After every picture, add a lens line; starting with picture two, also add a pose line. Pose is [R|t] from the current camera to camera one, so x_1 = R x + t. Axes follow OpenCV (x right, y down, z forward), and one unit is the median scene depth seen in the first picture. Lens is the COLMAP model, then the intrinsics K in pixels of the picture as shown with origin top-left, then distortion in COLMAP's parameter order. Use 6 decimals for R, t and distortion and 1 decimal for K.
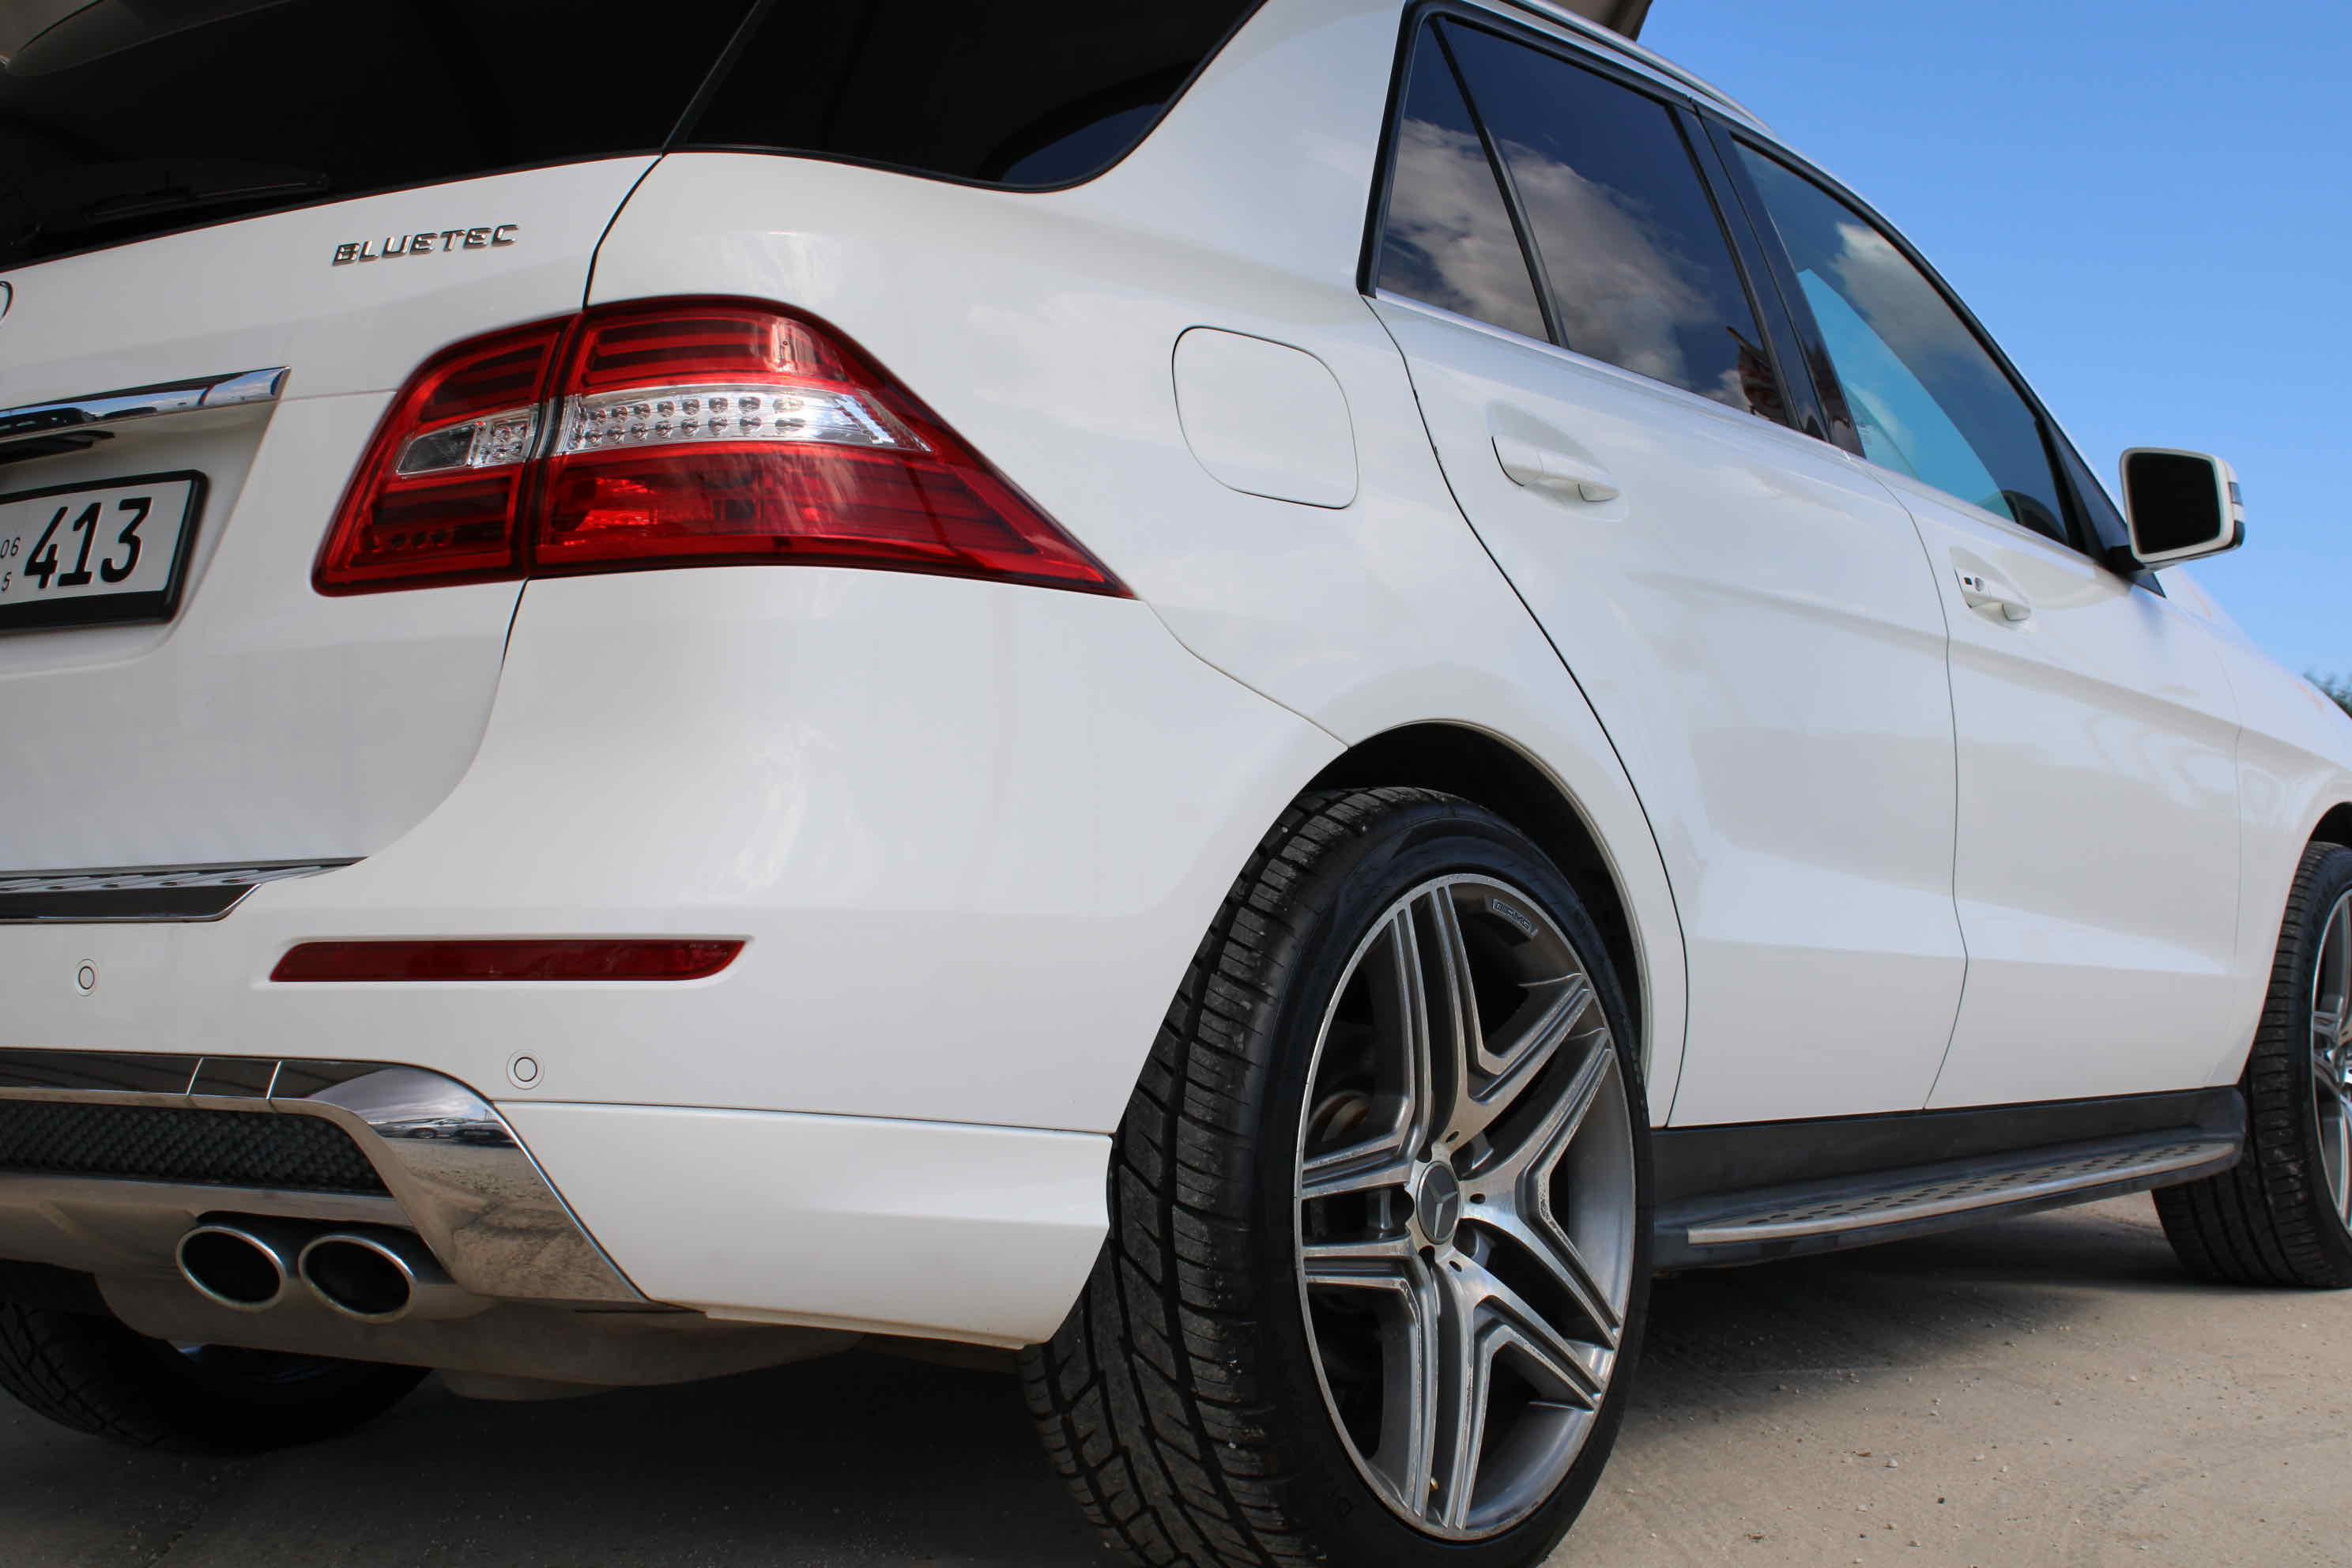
lens RADIAL K [[3247.0, 0, 1176.0], [0, 3247.0, 784.0], [0, 0, 1]] dist [-0.038432, 0.027222]
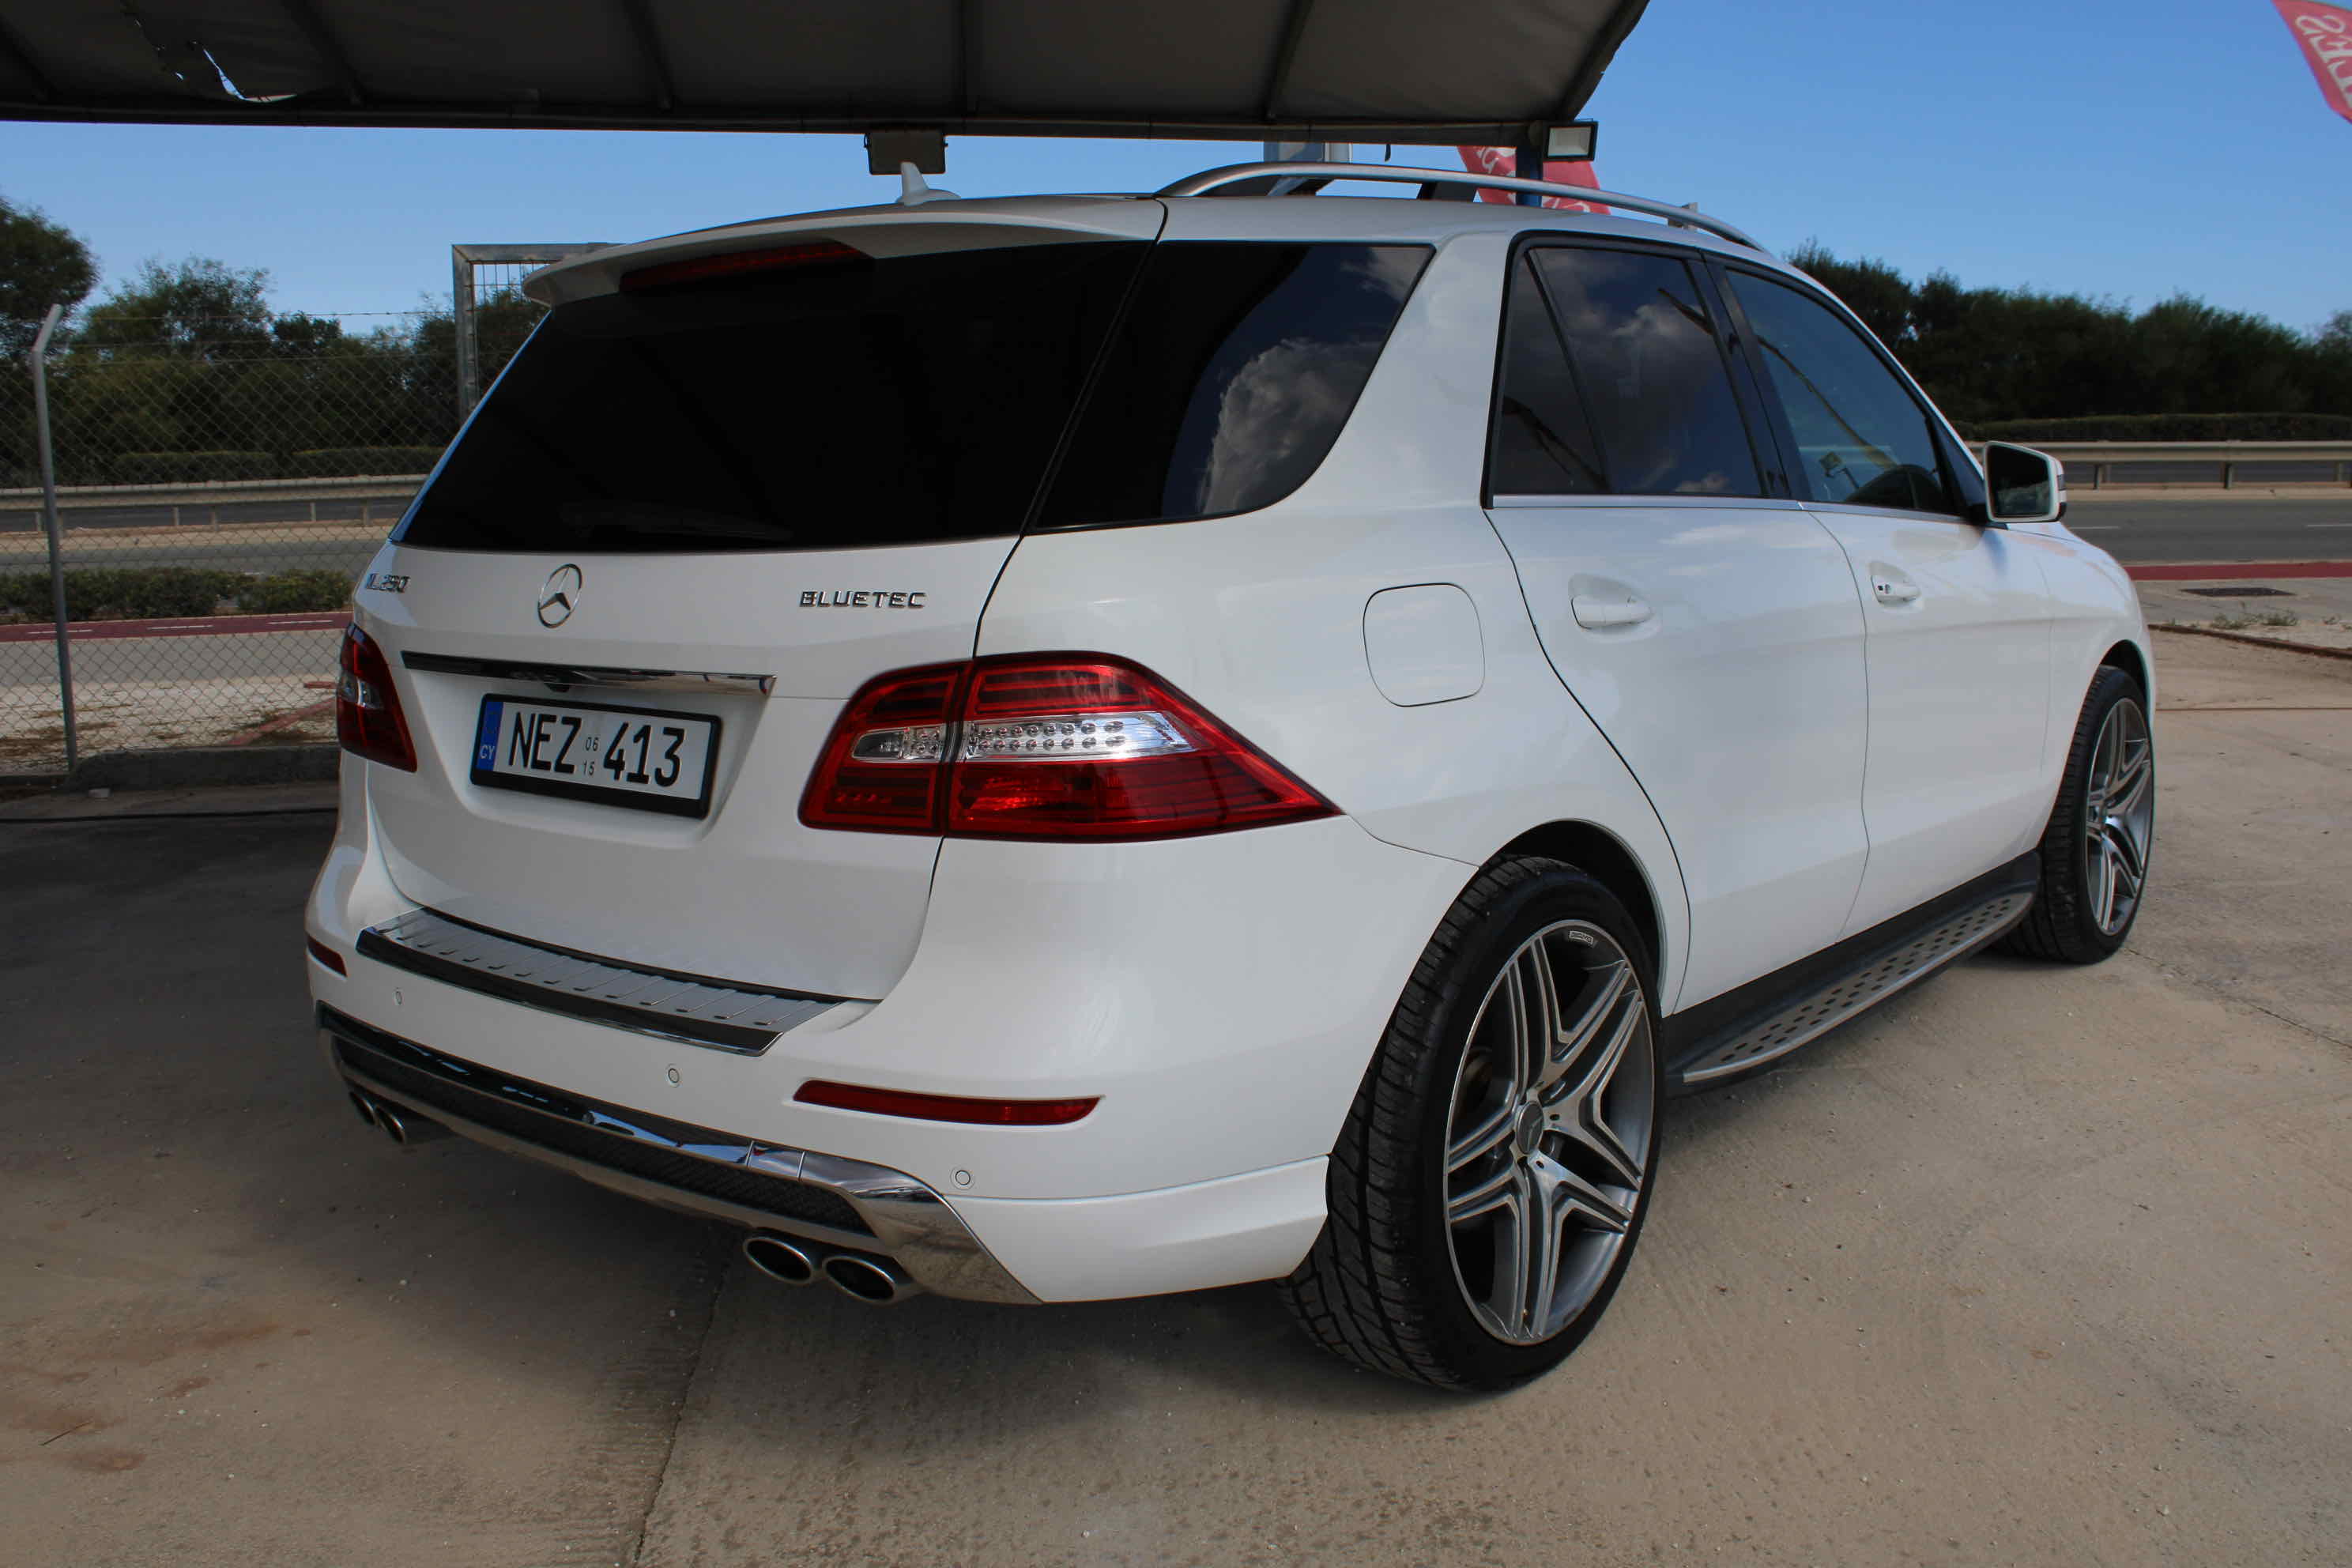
lens RADIAL K [[2197.9, 0, 1176.0], [0, 2197.9, 784.0], [0, 0, 1]] dist [-0.161733, 0.234461]
pose [[0.998696, -0.007713, -0.050463, -0.037236], [0.018418, 0.976380, 0.215274, -0.281800], [0.047611, -0.215923, 0.975249, 0.014049]]
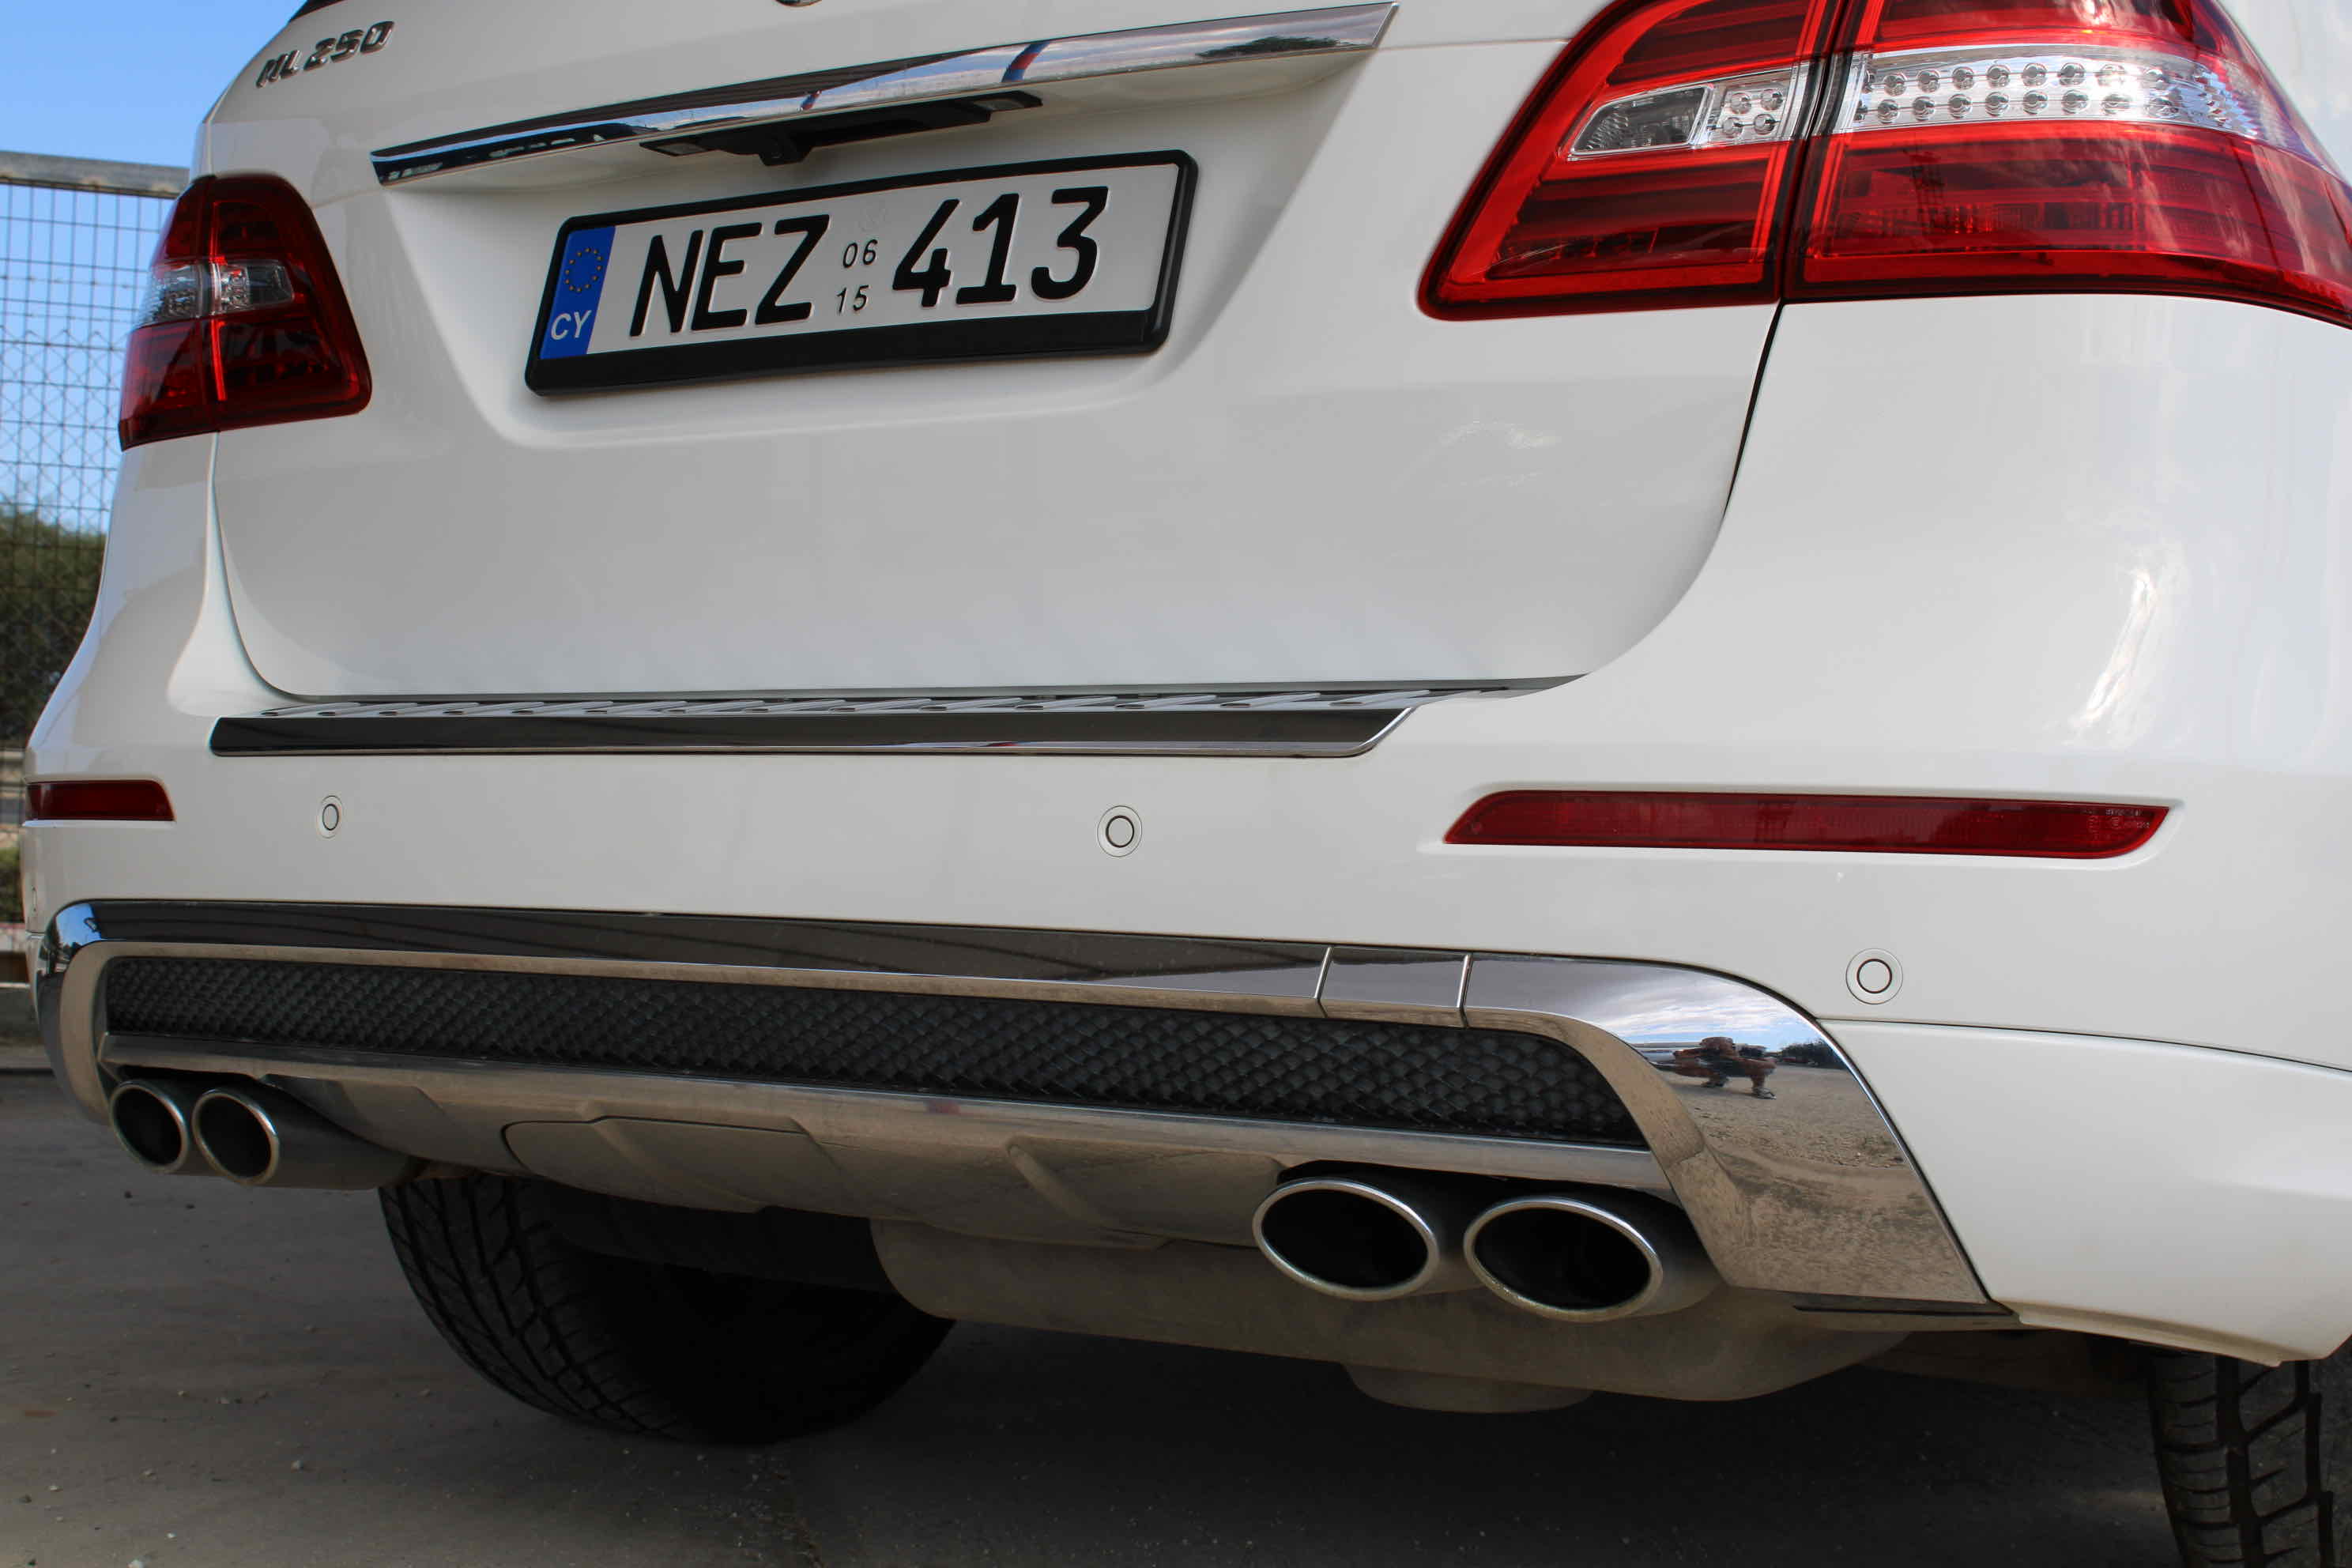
lens RADIAL K [[3246.3, 0, 1176.0], [0, 3246.3, 784.0], [0, 0, 1]] dist [-0.018490, 0.022684]
pose [[0.996107, 0.036888, 0.080057, -0.359586], [-0.038383, 0.999115, 0.017212, 0.034312], [-0.079351, -0.020218, 0.996642, 0.262819]]
